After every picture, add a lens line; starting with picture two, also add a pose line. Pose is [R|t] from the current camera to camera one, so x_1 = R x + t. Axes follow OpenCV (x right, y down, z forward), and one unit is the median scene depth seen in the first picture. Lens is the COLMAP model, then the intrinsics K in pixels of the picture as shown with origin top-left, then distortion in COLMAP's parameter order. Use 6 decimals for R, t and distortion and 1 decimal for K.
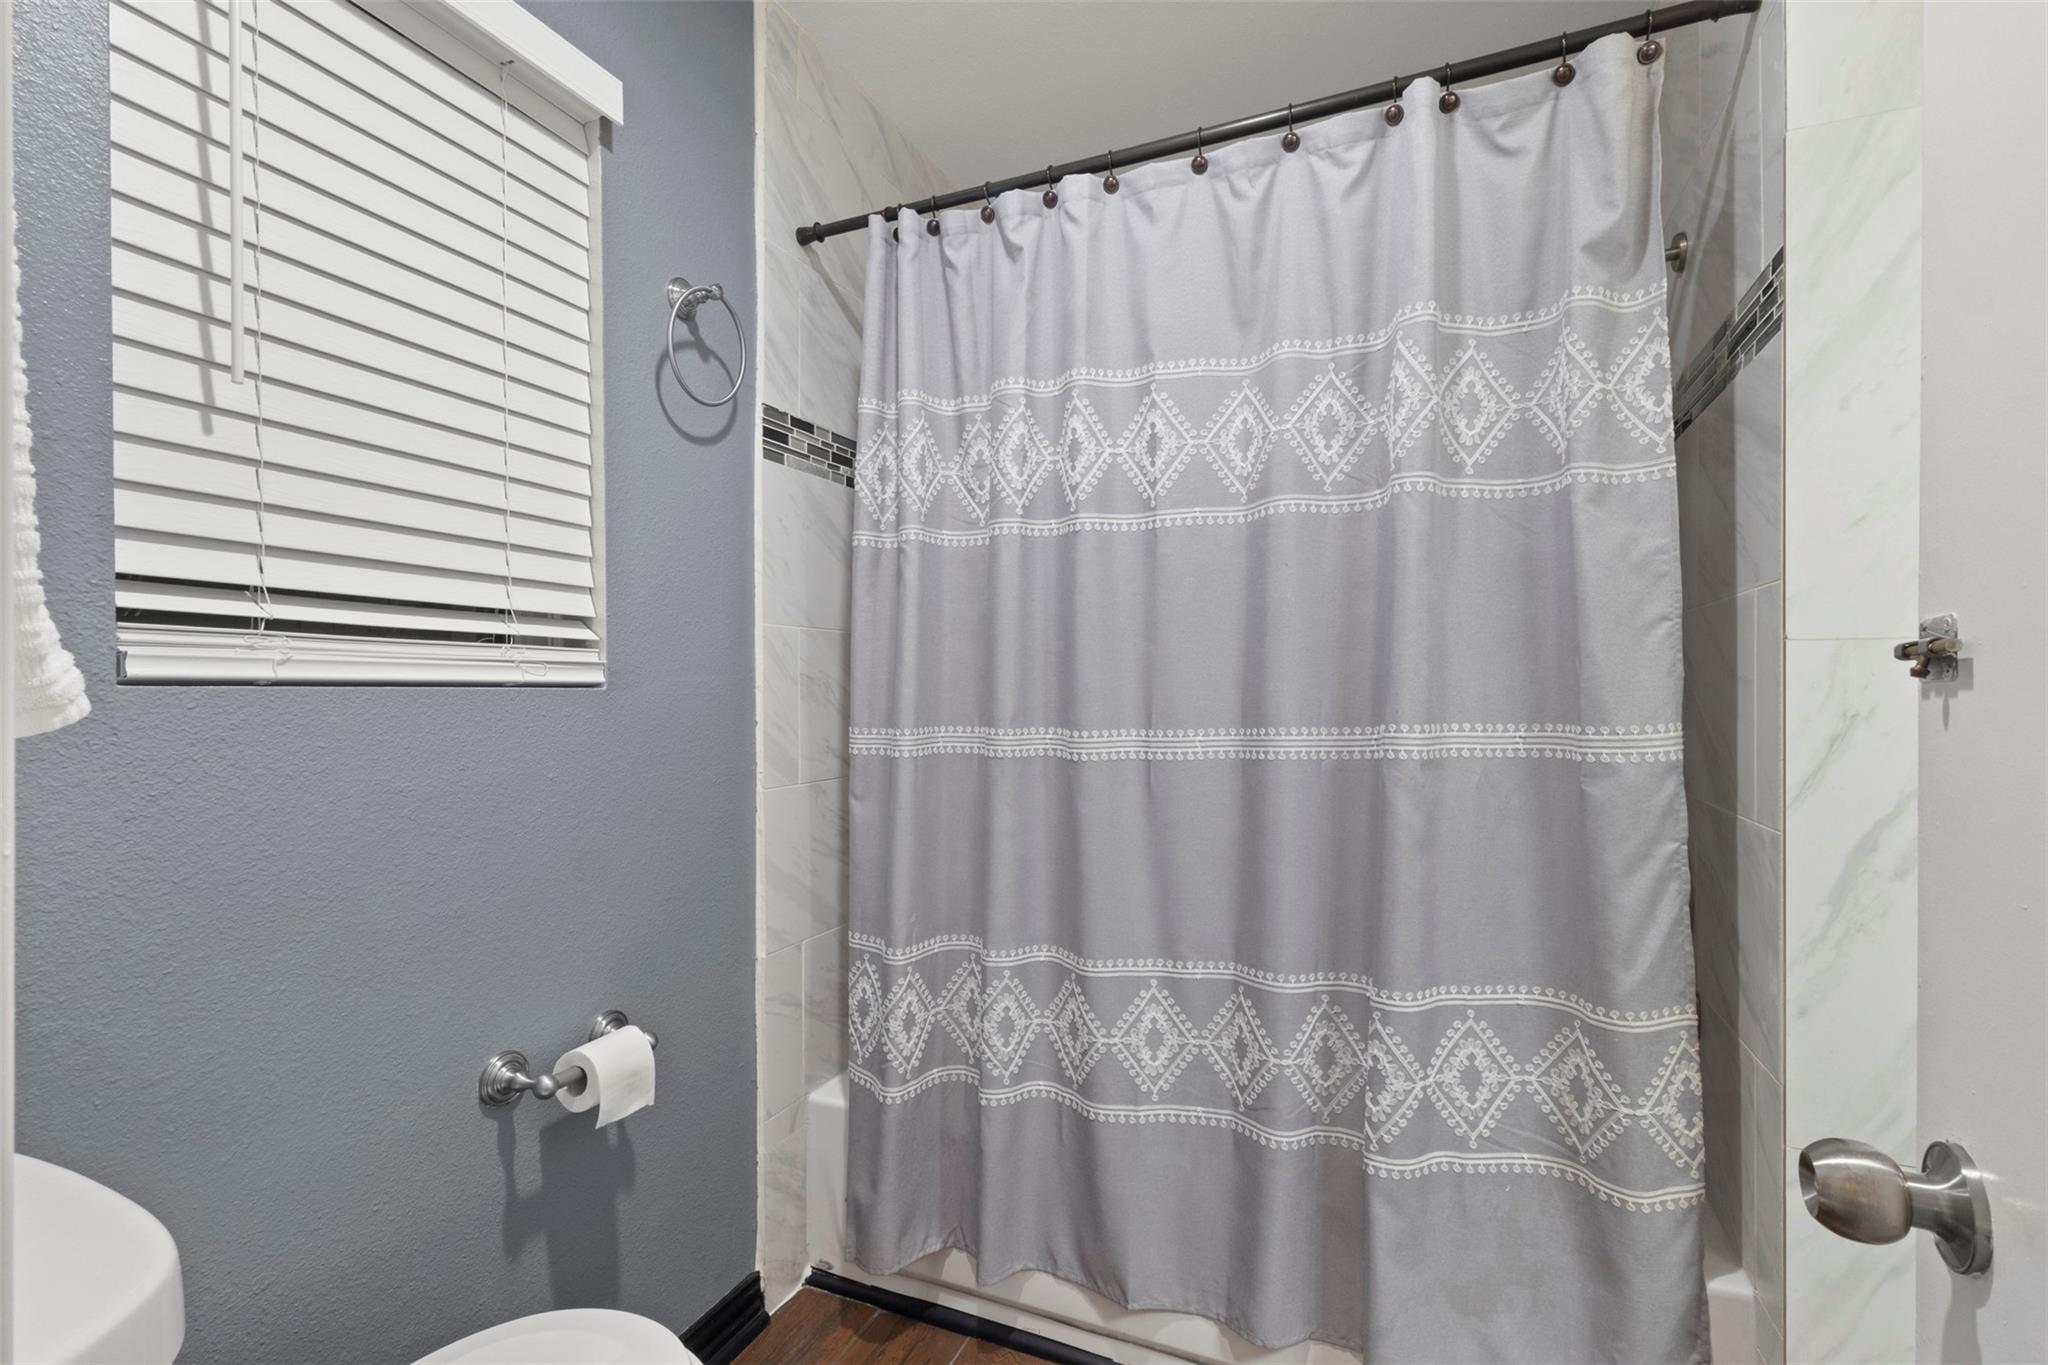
lens RADIAL K [[943.1, 0, 1025.4], [0, 943.1, 681.8], [0, 0, 1]] dist [0.002204, -0.000028]
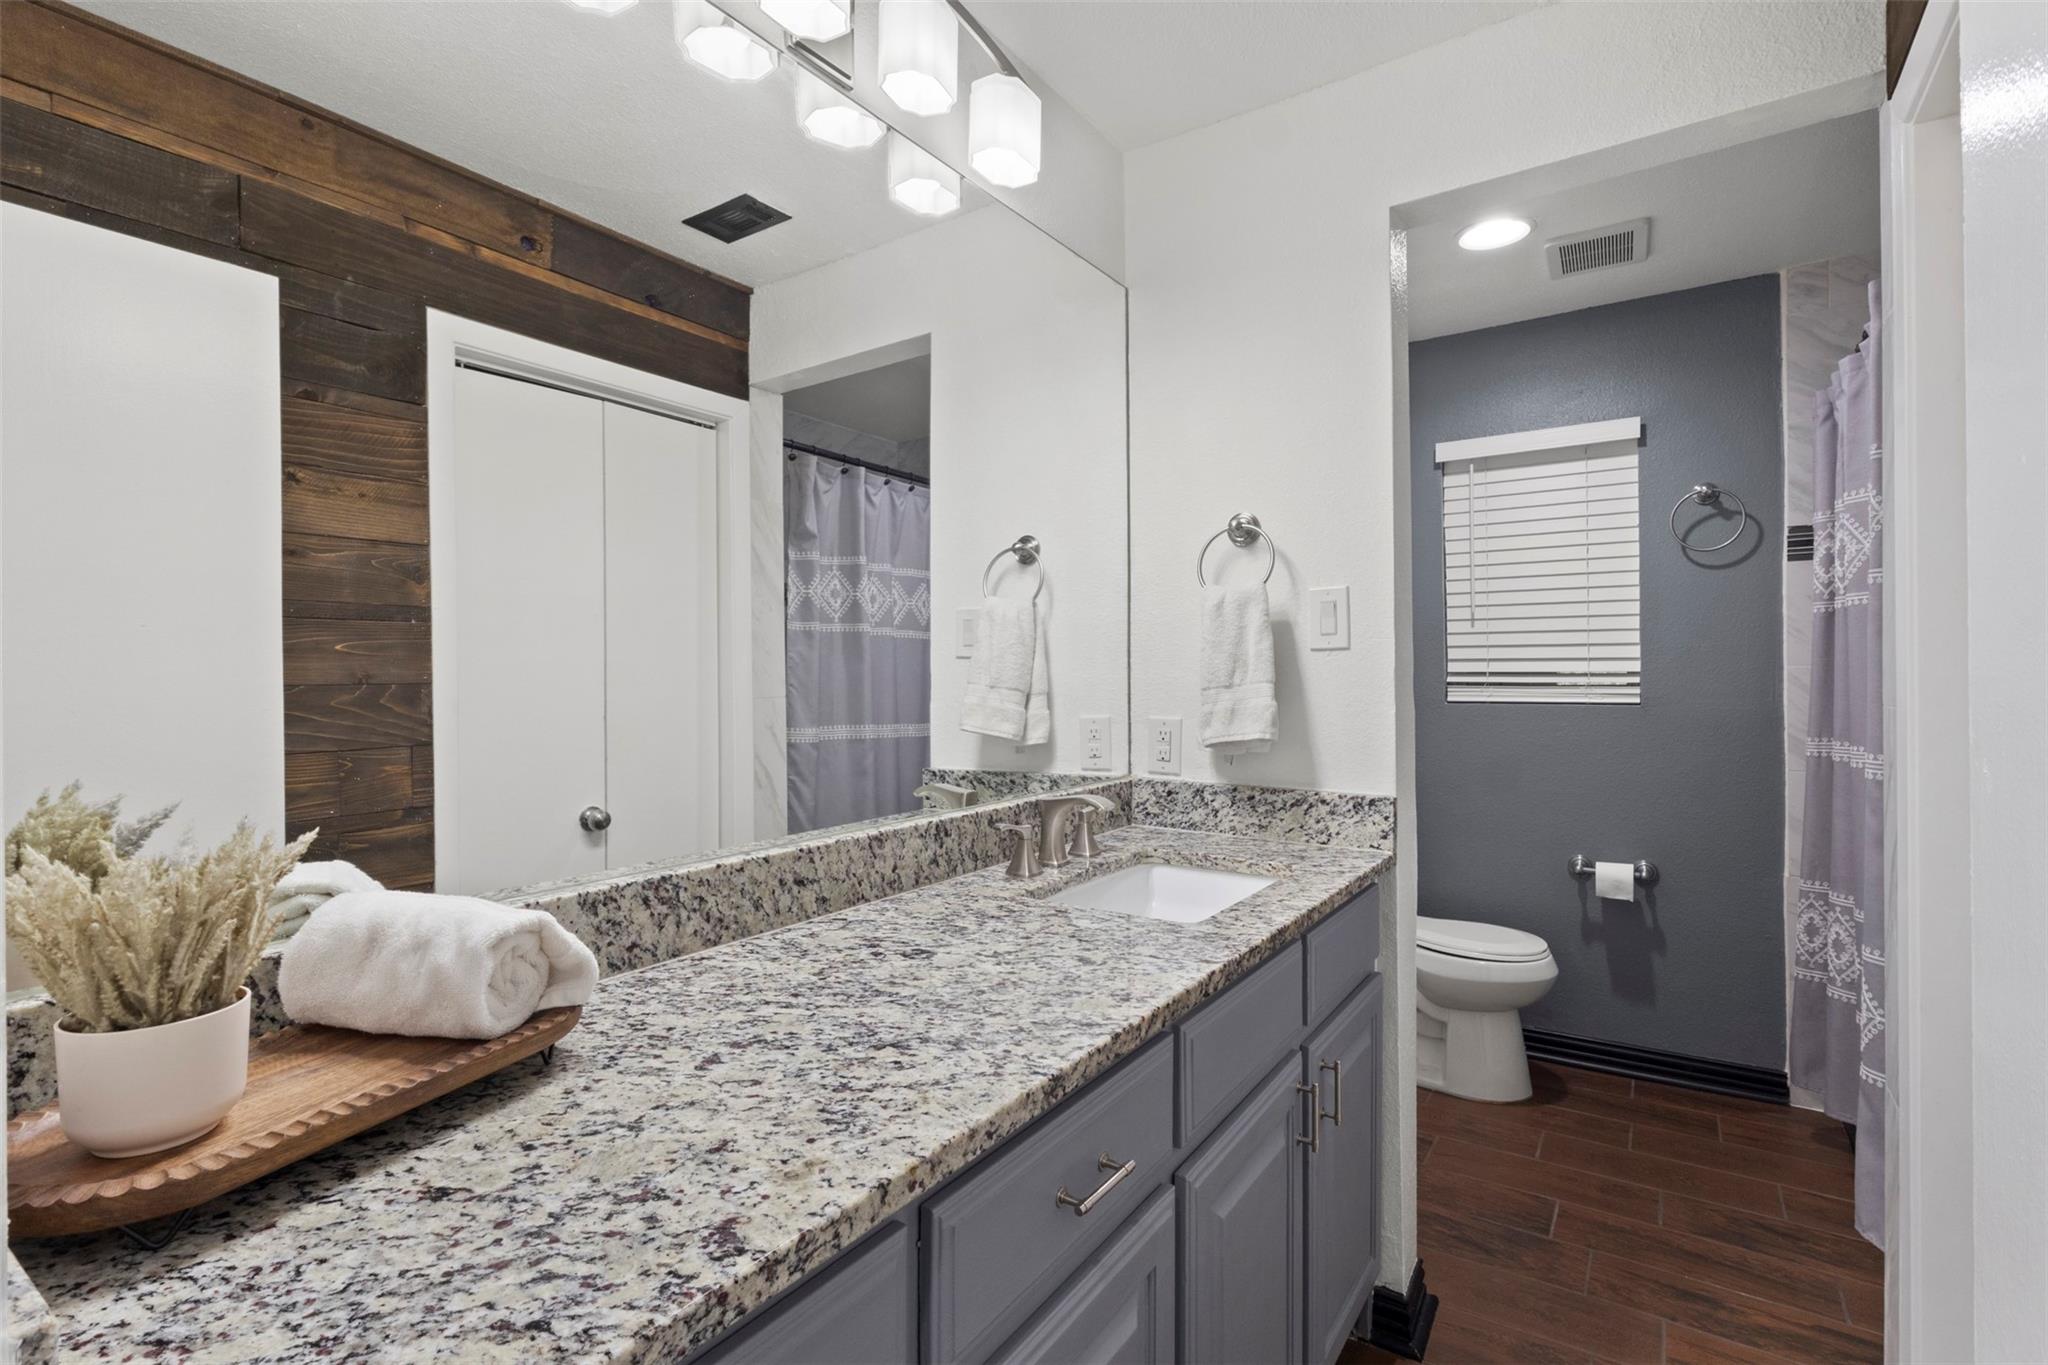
lens RADIAL K [[943.1, 0, 1026.5], [0, 943.1, 682.4], [0, 0, 1]] dist [0.002204, -0.000028]
pose [[-0.197576, 0.001333, -0.980287, 1.853785], [0.008784, 0.999961, -0.000411, -0.055063], [0.980248, -0.008691, -0.197580, 0.076880]]
